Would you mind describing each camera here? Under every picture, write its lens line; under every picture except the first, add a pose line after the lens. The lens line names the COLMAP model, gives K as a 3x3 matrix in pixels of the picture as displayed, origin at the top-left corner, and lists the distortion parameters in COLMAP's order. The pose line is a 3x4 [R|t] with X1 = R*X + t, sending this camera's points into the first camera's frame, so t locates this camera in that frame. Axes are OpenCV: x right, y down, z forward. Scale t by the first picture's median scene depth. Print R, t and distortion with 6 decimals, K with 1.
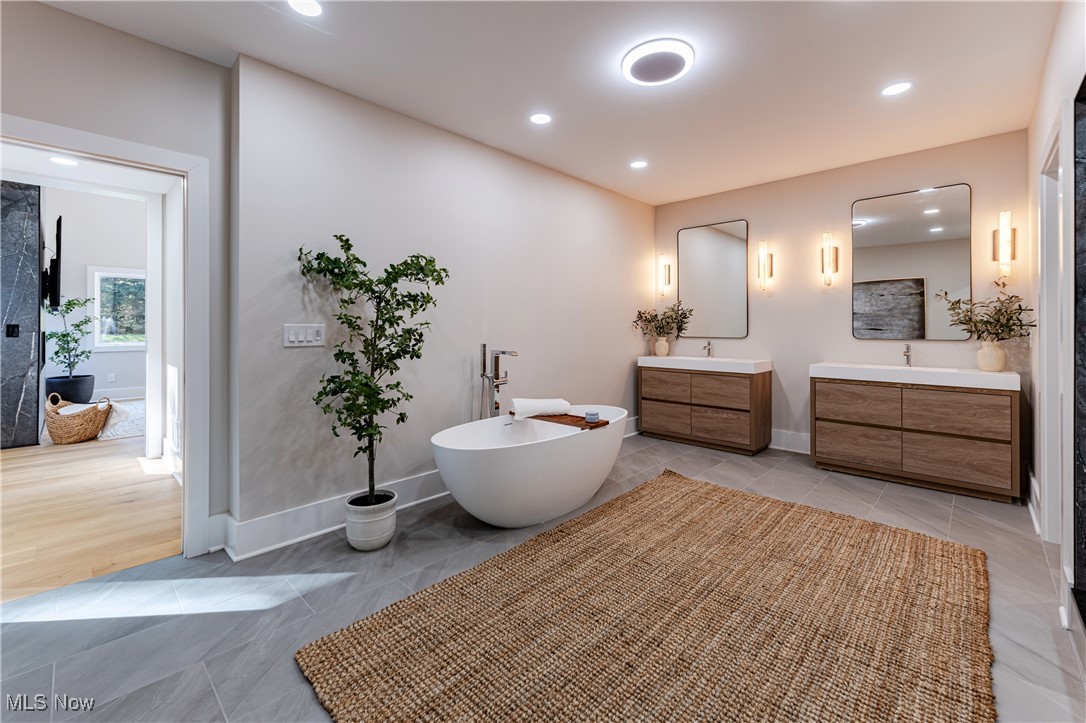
lens RADIAL K [[466.4, 0, 546.1], [0, 466.4, 323.2], [0, 0, 1]] dist [0.001743, 0.000258]
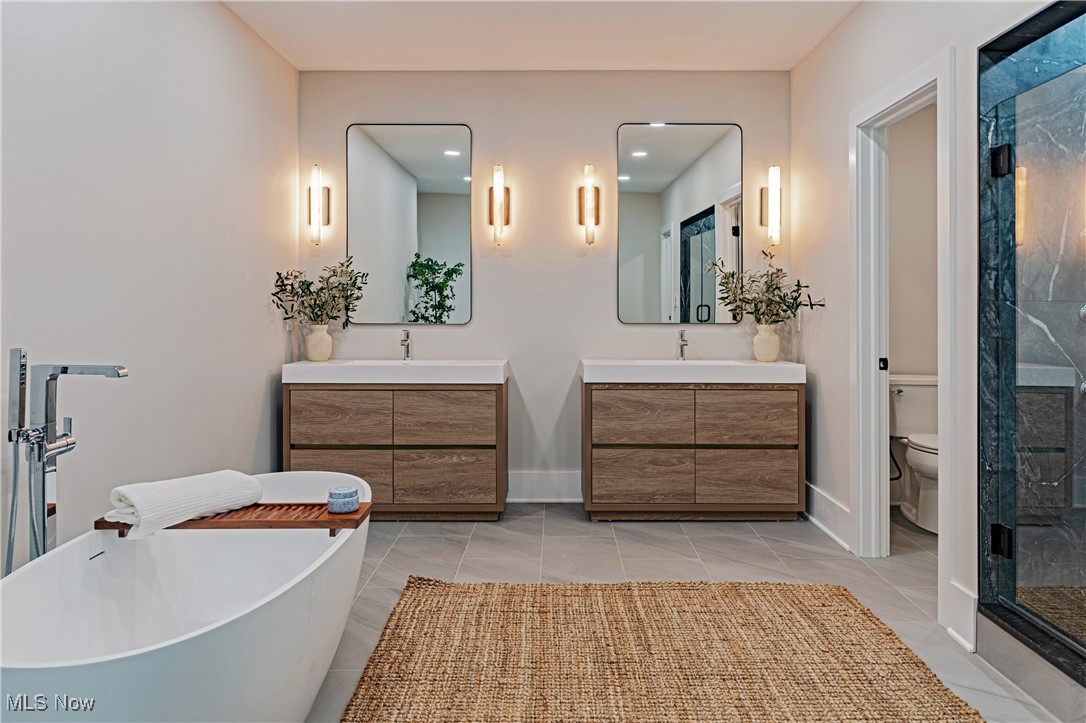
lens RADIAL K [[794.7, 0, 544.9], [0, 794.7, 303.2], [0, 0, 1]] dist [-0.000700, -0.001171]
pose [[0.717652, 0.006323, 0.696373, -0.274508], [-0.009073, 0.999959, 0.000271, 0.004970], [-0.696343, -0.006513, 0.717680, 0.274278]]
